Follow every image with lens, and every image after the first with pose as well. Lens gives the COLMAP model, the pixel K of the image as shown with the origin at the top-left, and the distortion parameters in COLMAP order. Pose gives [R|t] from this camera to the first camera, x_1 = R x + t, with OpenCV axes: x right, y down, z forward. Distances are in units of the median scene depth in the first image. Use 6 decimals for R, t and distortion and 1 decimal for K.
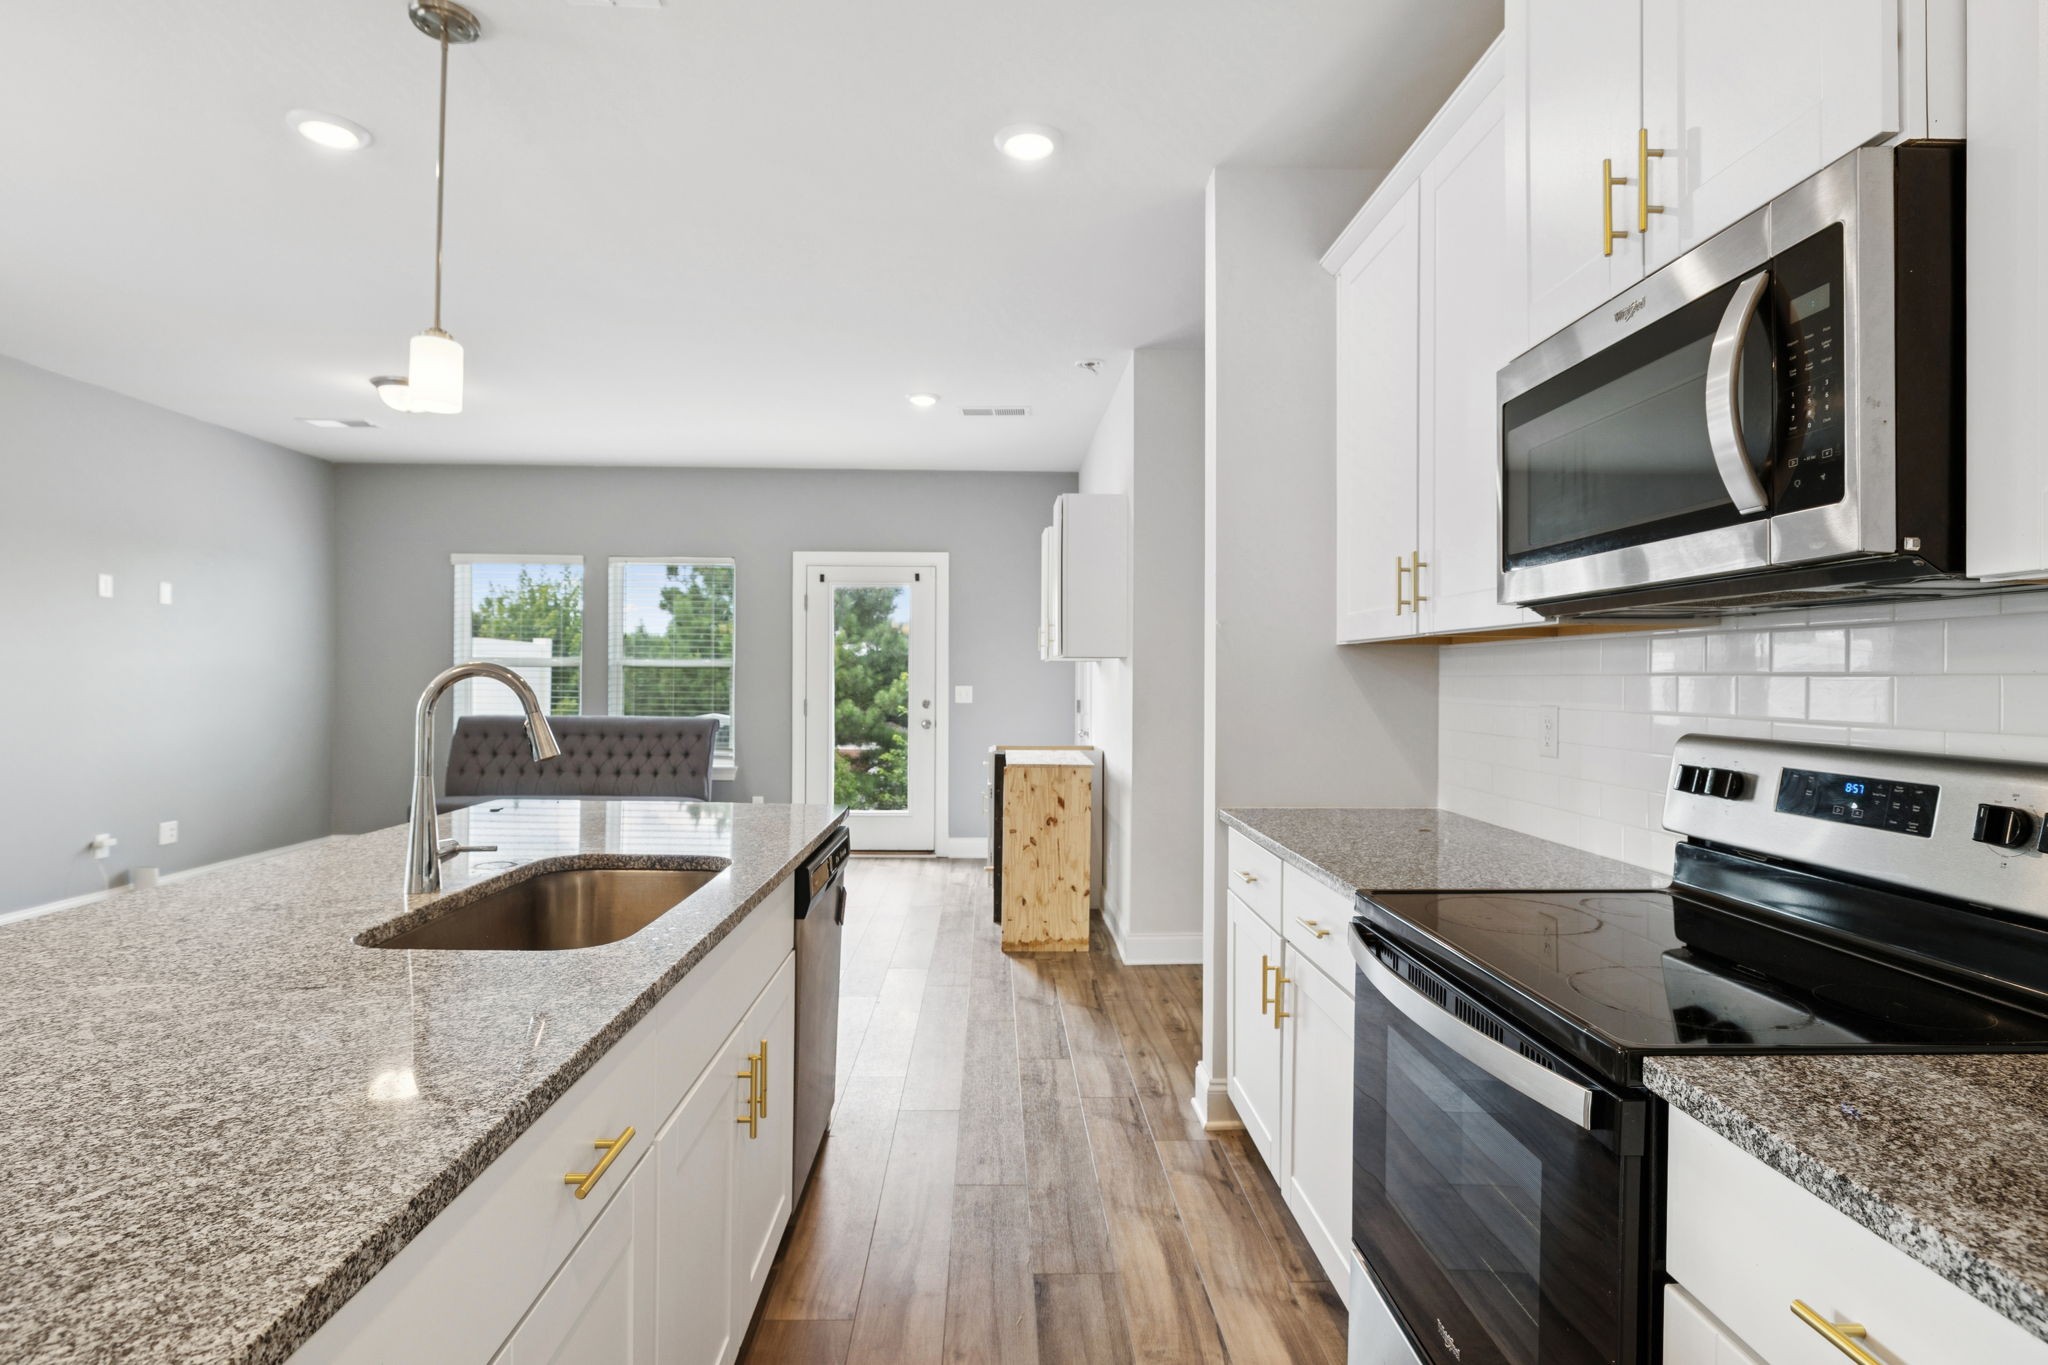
lens RADIAL K [[1021.8, 0, 1012.0], [0, 1021.8, 681.6], [0, 0, 1]] dist [0.005357, 0.000278]
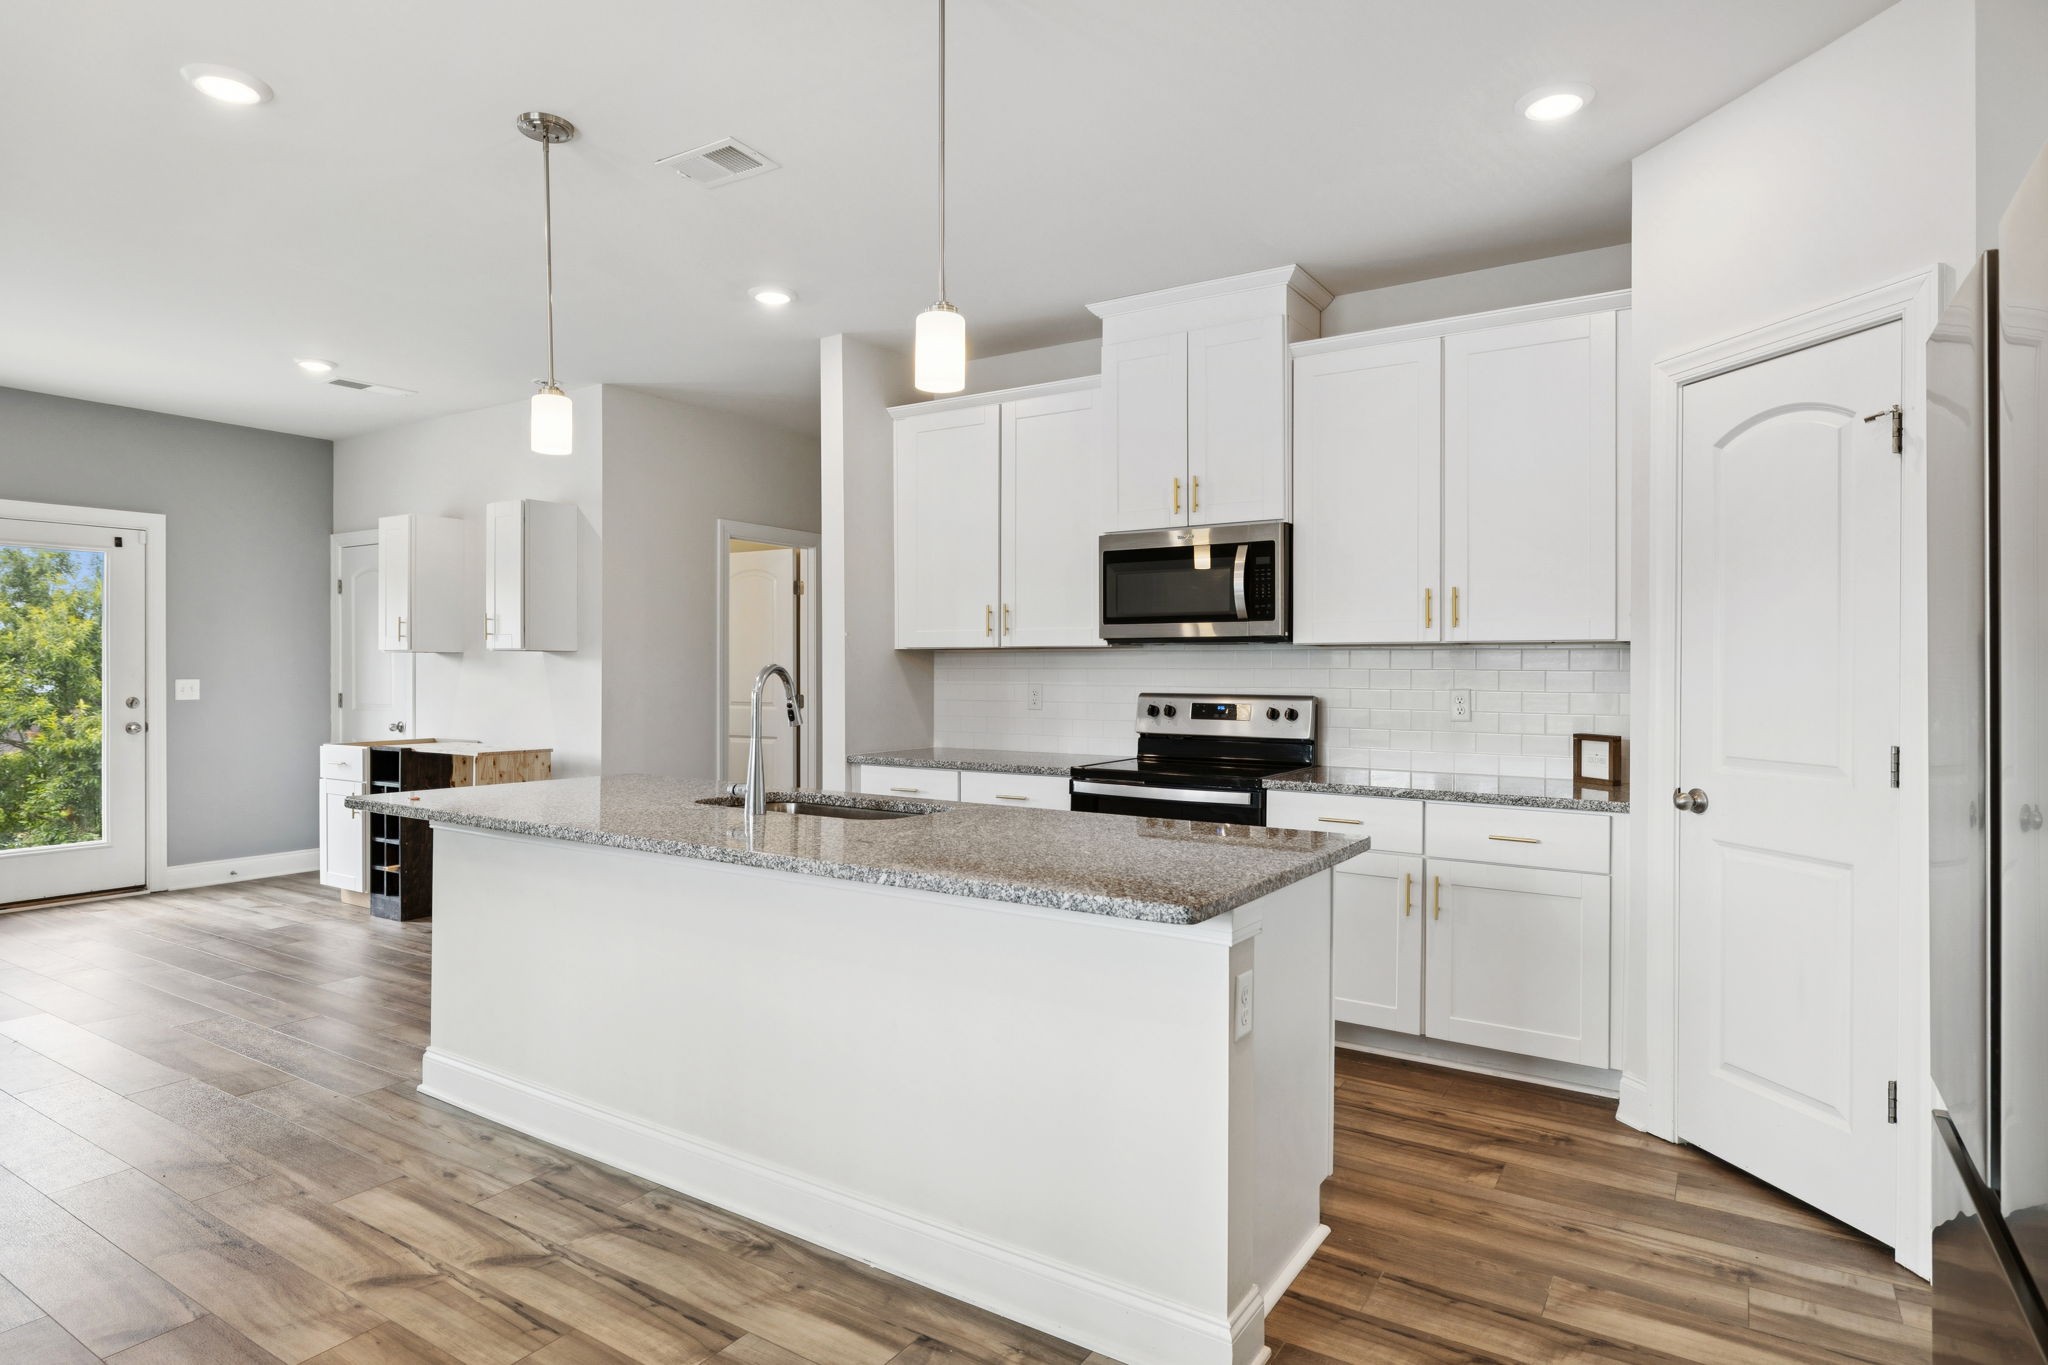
lens RADIAL K [[1128.6, 0, 1023.3], [0, 1128.6, 670.2], [0, 0, 1]] dist [-0.006678, 0.003467]
pose [[0.558258, -0.006127, 0.829645, -0.443109], [0.004570, 0.999980, 0.004309, -0.004100], [-0.829655, 0.001386, 0.558275, -0.067784]]
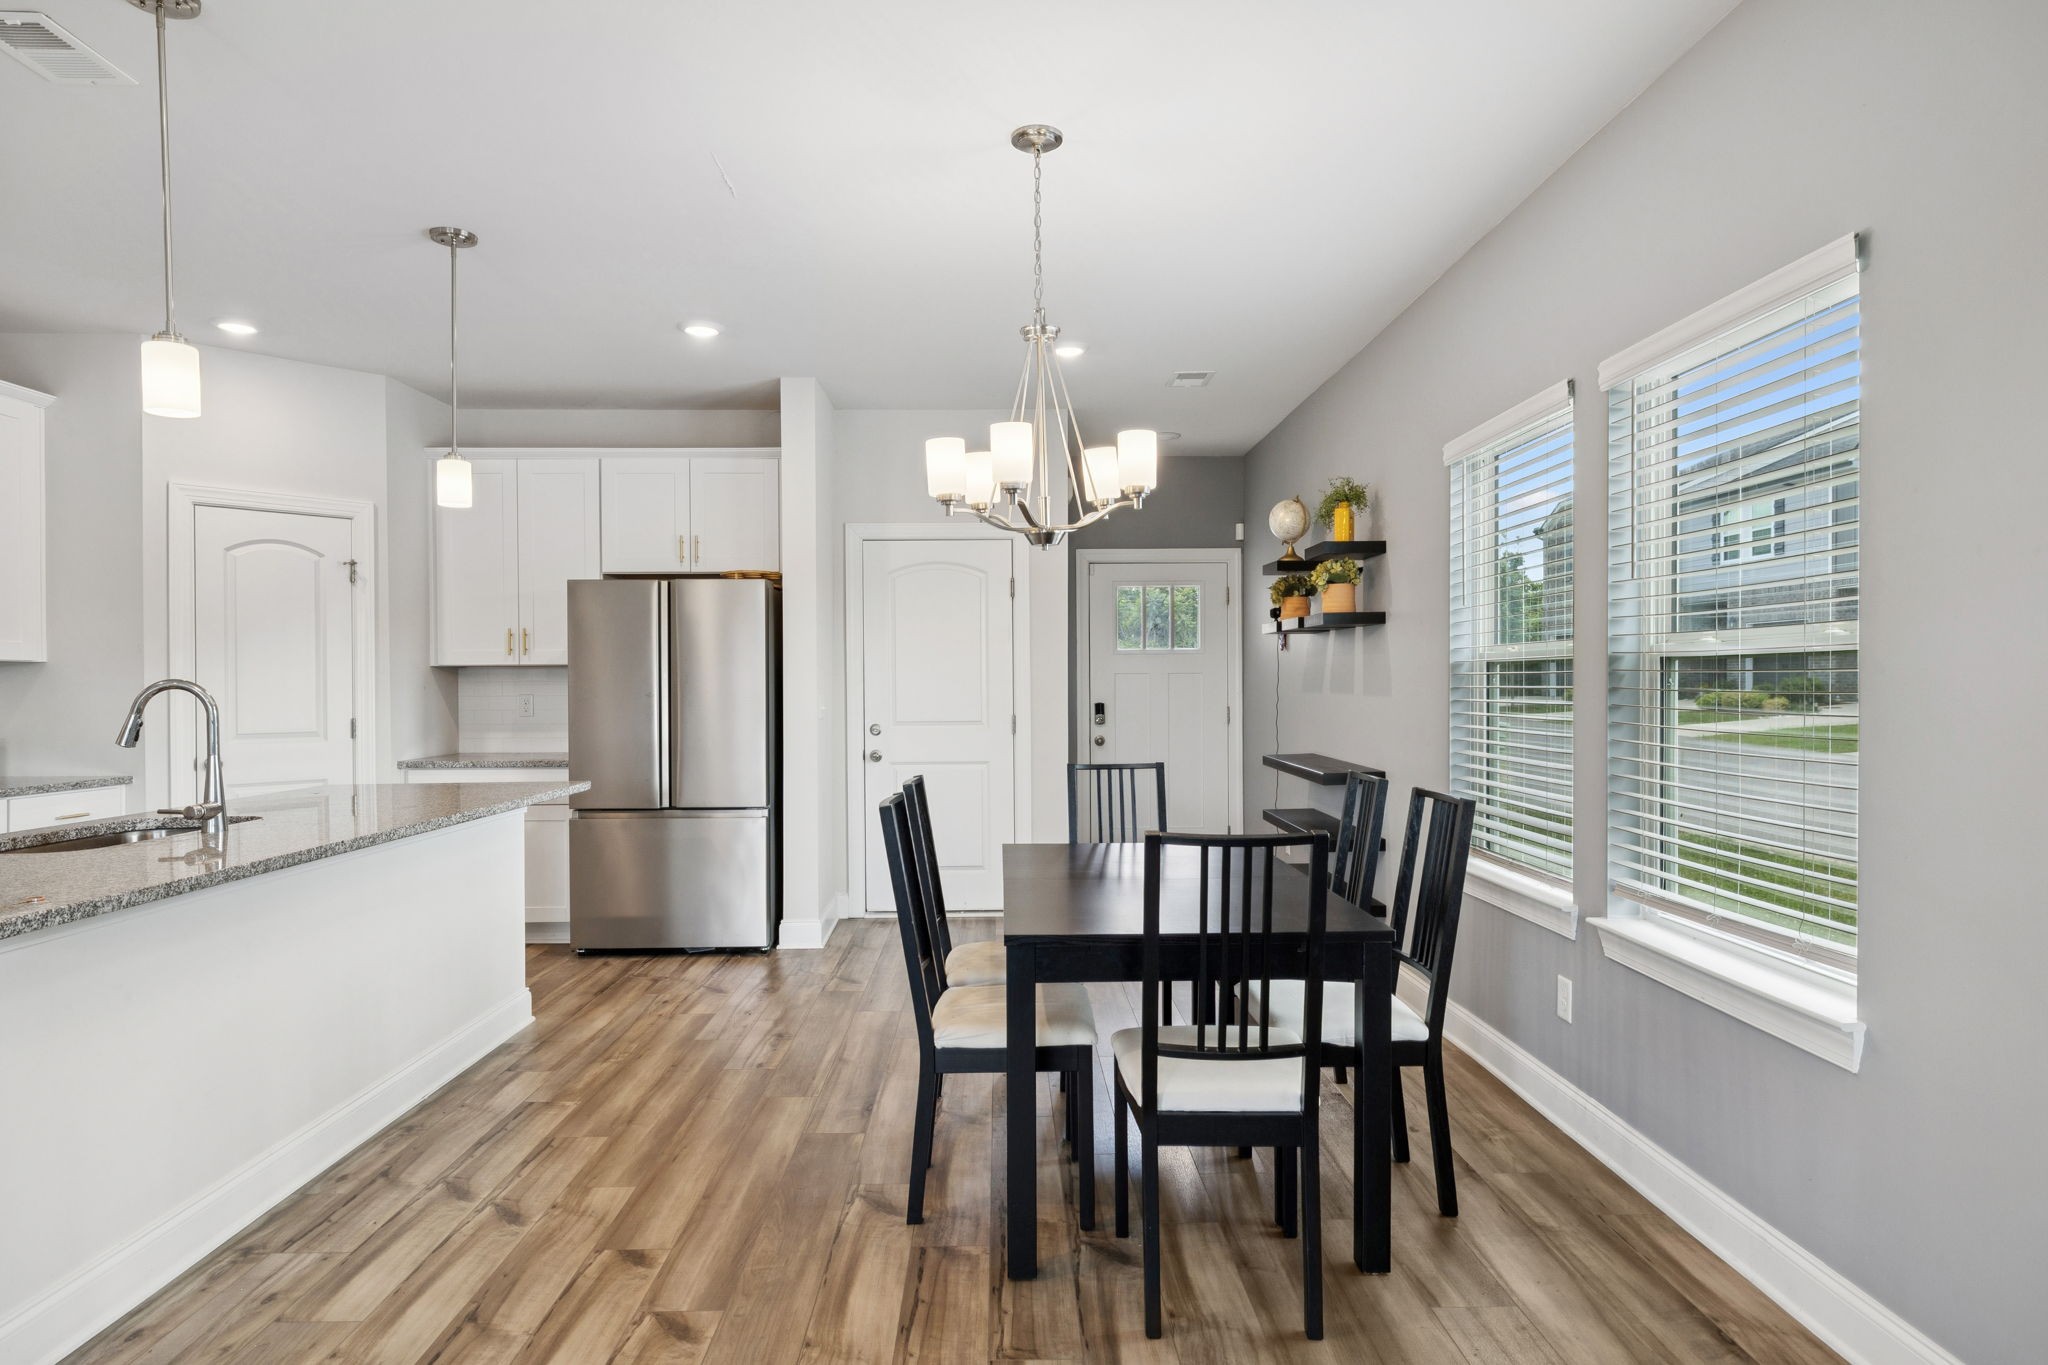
lens RADIAL K [[1128.6, 0, 1019.8], [0, 1128.6, 694.7], [0, 0, 1]] dist [-0.006678, 0.003467]
pose [[-0.999982, -0.003342, -0.004950, -0.443386], [-0.003410, 0.999897, 0.013919, -0.006253], [0.004903, 0.013936, -0.999891, 0.677271]]
